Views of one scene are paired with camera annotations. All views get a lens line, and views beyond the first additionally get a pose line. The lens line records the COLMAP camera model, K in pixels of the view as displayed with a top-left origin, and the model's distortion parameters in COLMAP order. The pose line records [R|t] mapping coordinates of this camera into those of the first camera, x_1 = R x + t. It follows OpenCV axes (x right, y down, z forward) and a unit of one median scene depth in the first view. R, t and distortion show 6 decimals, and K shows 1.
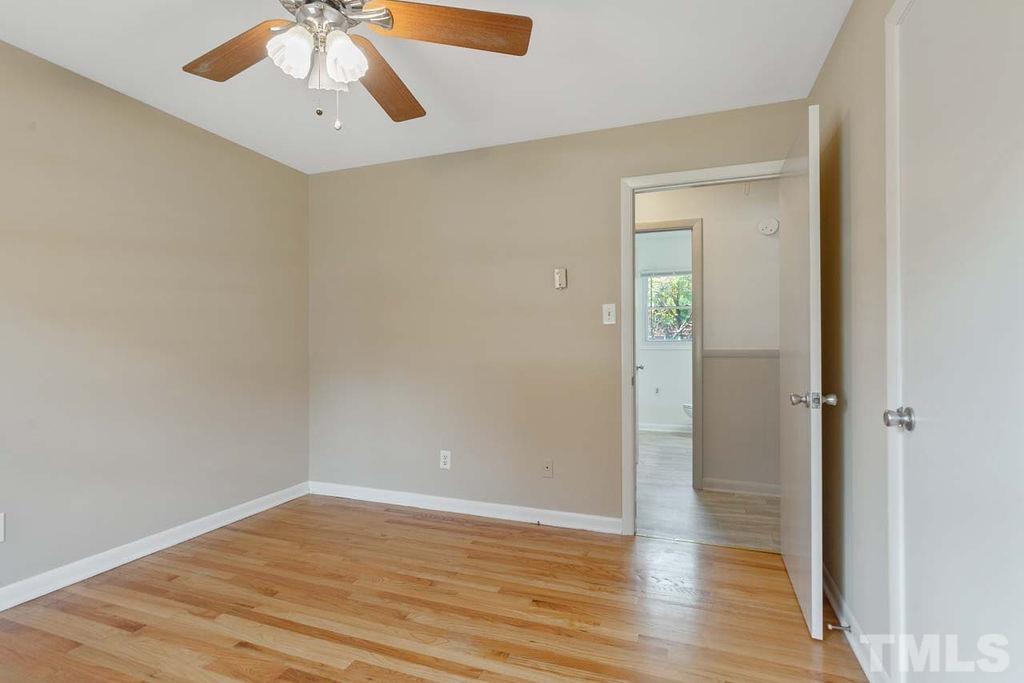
lens RADIAL K [[497.1, 0, 511.1], [0, 497.1, 342.4], [0, 0, 1]] dist [-0.001551, 0.001474]
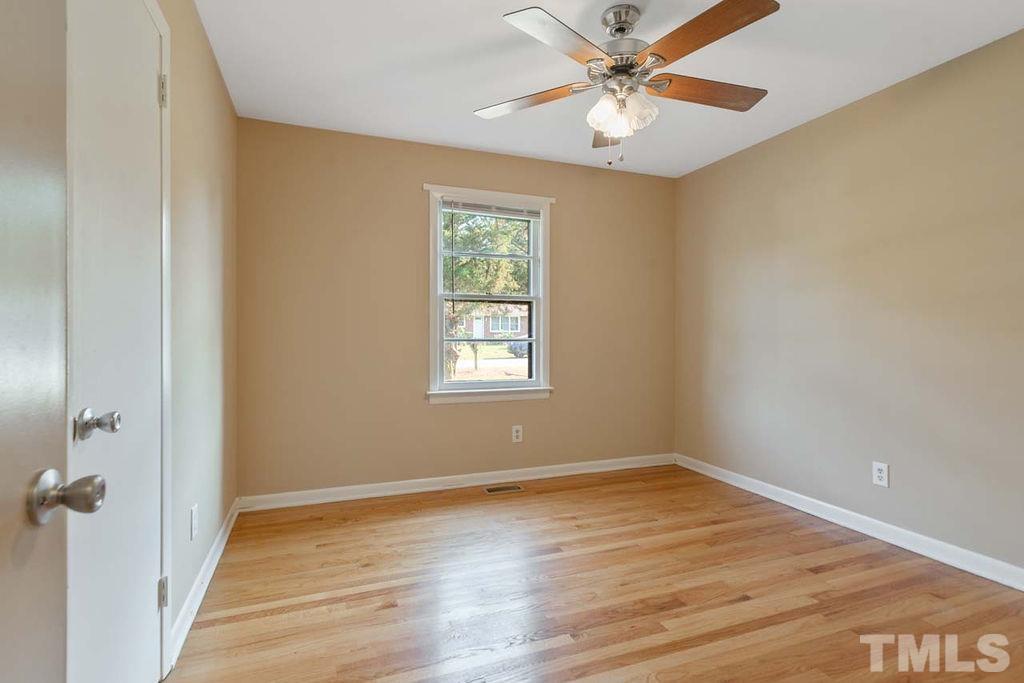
lens RADIAL K [[497.1, 0, 511.1], [0, 497.1, 342.4], [0, 0, 1]] dist [-0.001551, 0.001474]
pose [[-0.744464, 0.007656, -0.667619, 0.561175], [0.007582, 0.999967, 0.003013, 0.022563], [0.667620, -0.002819, -0.744497, 1.391053]]
